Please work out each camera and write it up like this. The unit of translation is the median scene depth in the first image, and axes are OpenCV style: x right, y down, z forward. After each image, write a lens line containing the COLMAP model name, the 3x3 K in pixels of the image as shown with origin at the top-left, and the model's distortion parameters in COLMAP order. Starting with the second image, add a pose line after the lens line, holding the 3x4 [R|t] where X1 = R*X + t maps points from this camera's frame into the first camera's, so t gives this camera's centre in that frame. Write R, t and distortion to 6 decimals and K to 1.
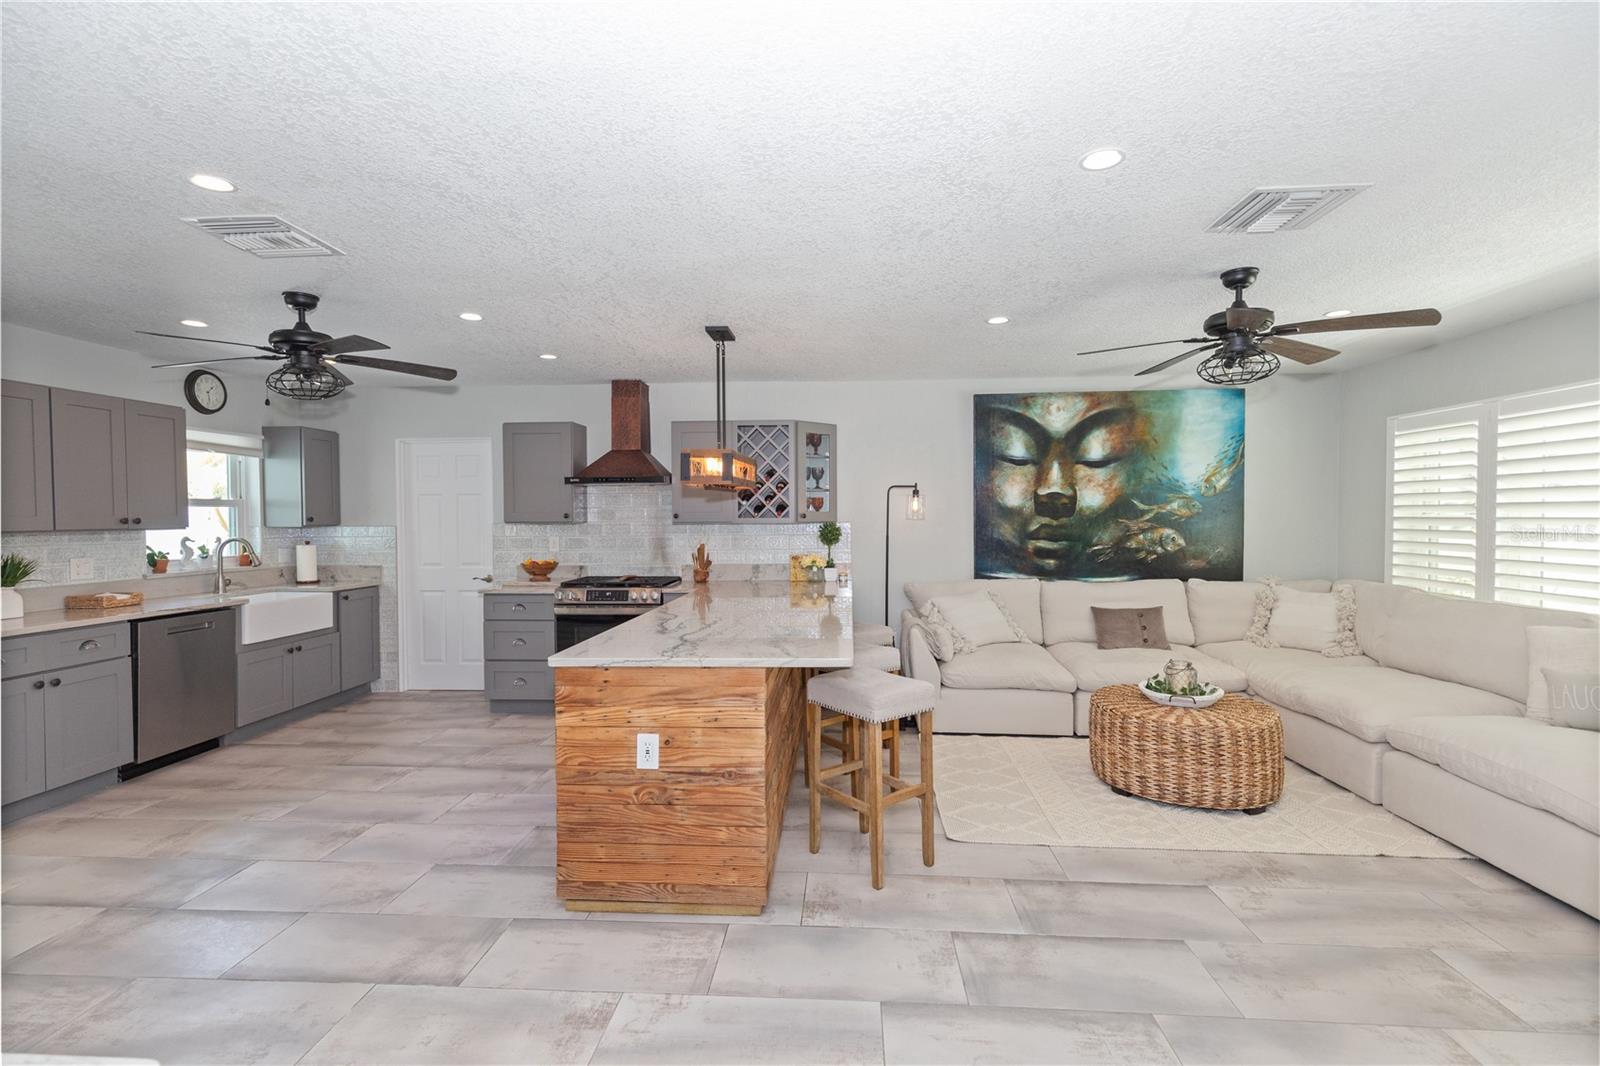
lens RADIAL K [[721.6, 0, 800.0], [0, 721.6, 533.0], [0, 0, 1]] dist [0.007499, -0.000400]
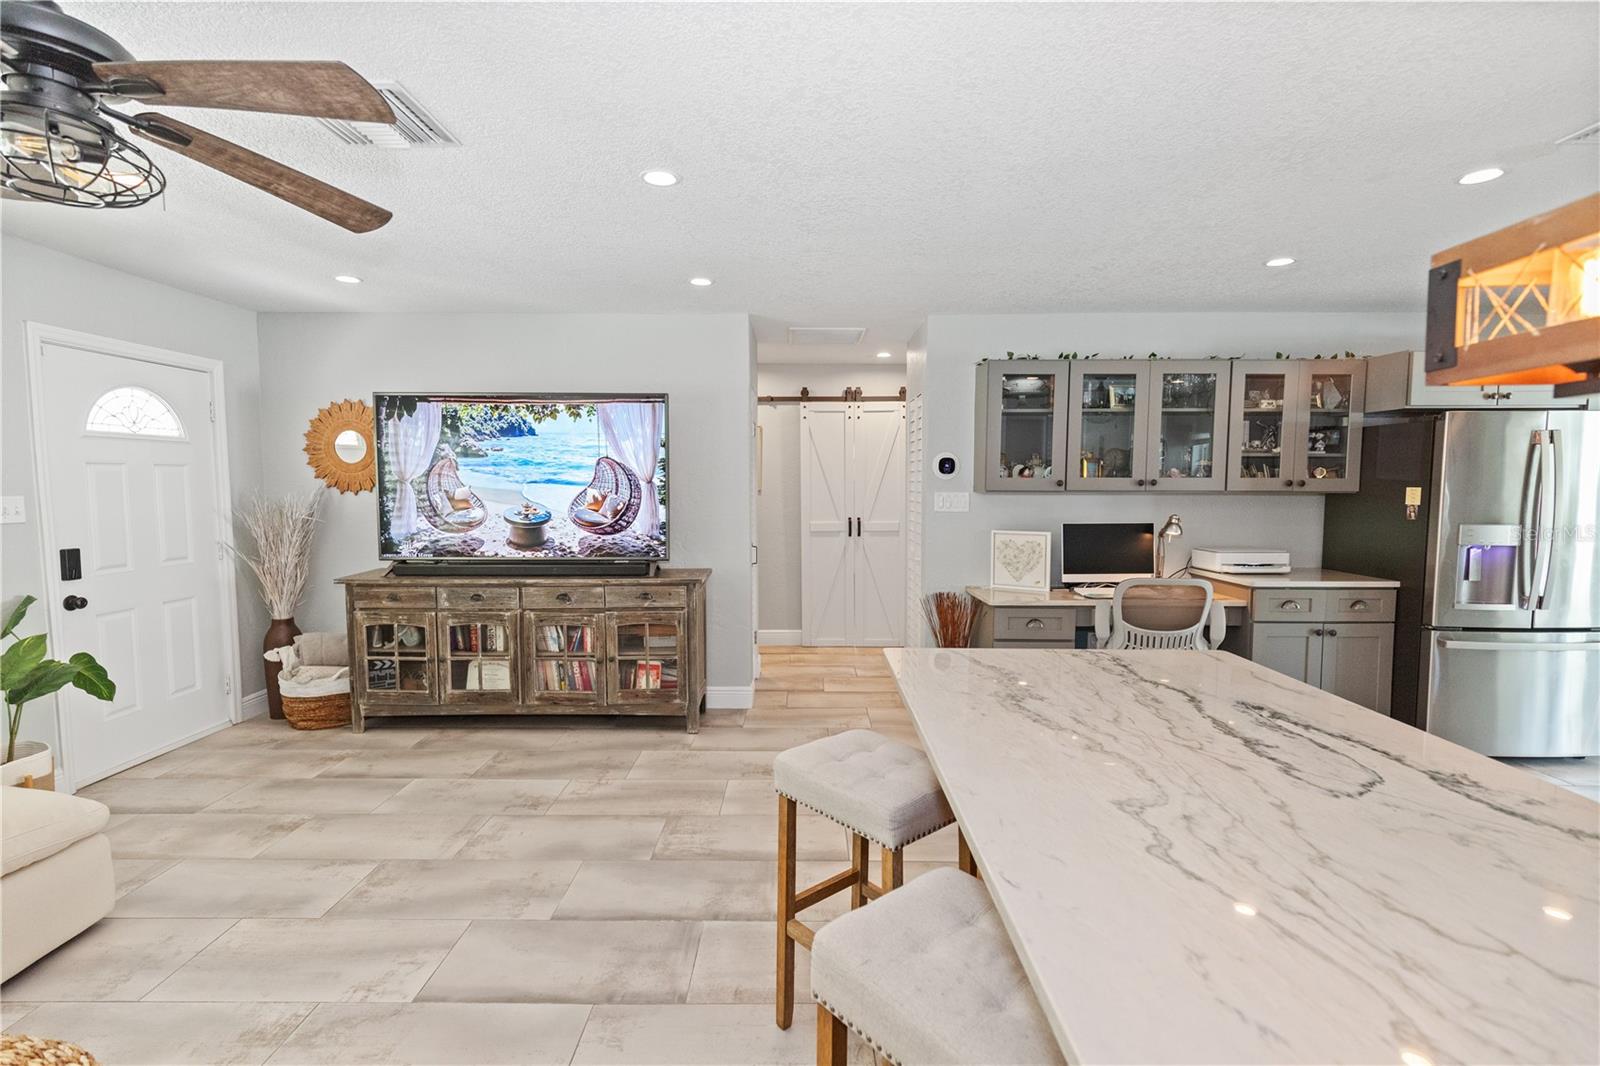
lens RADIAL K [[721.6, 0, 800.0], [0, 721.6, 533.0], [0, 0, 1]] dist [0.007499, -0.000400]
pose [[-0.998068, 0.010241, -0.061274, 0.109680], [0.004278, 0.995307, 0.096671, -0.027444], [0.061976, 0.096222, -0.993429, 0.882316]]
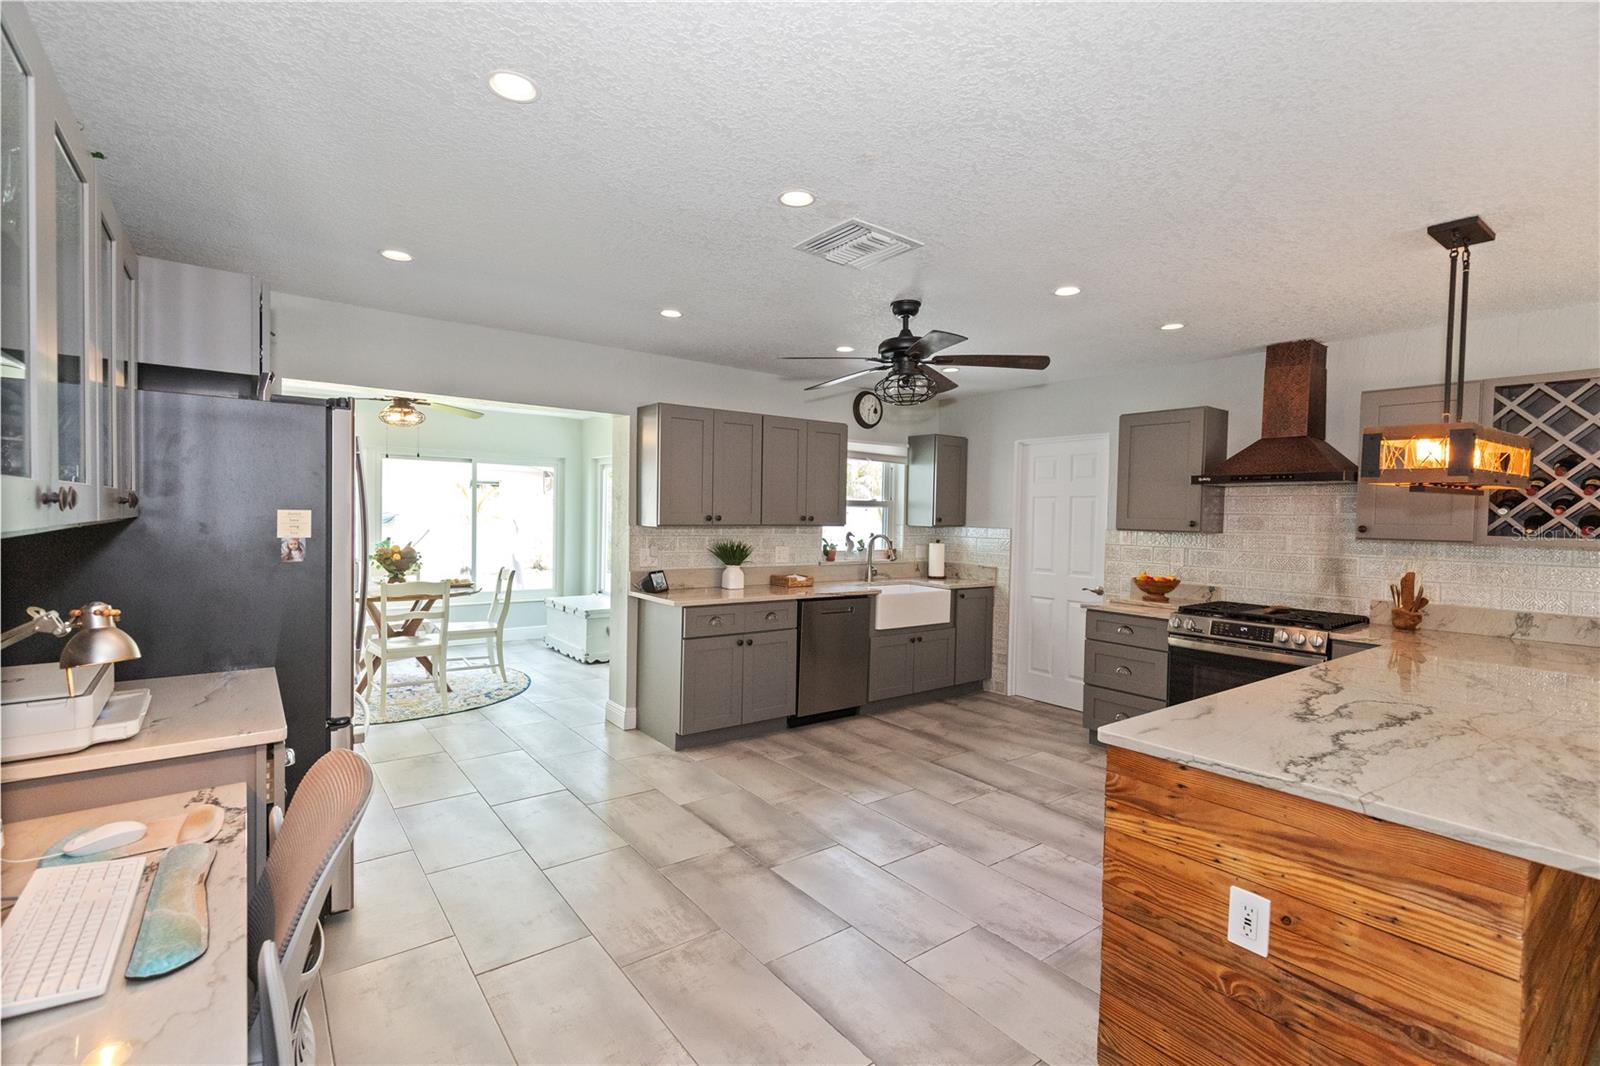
lens RADIAL K [[721.6, 0, 800.0], [0, 721.6, 533.0], [0, 0, 1]] dist [0.007499, -0.000400]
pose [[0.658636, 0.040143, -0.751390, -0.005908], [-0.040597, 0.999017, 0.017787, -0.010458], [0.751366, 0.018789, 0.659618, 0.144498]]
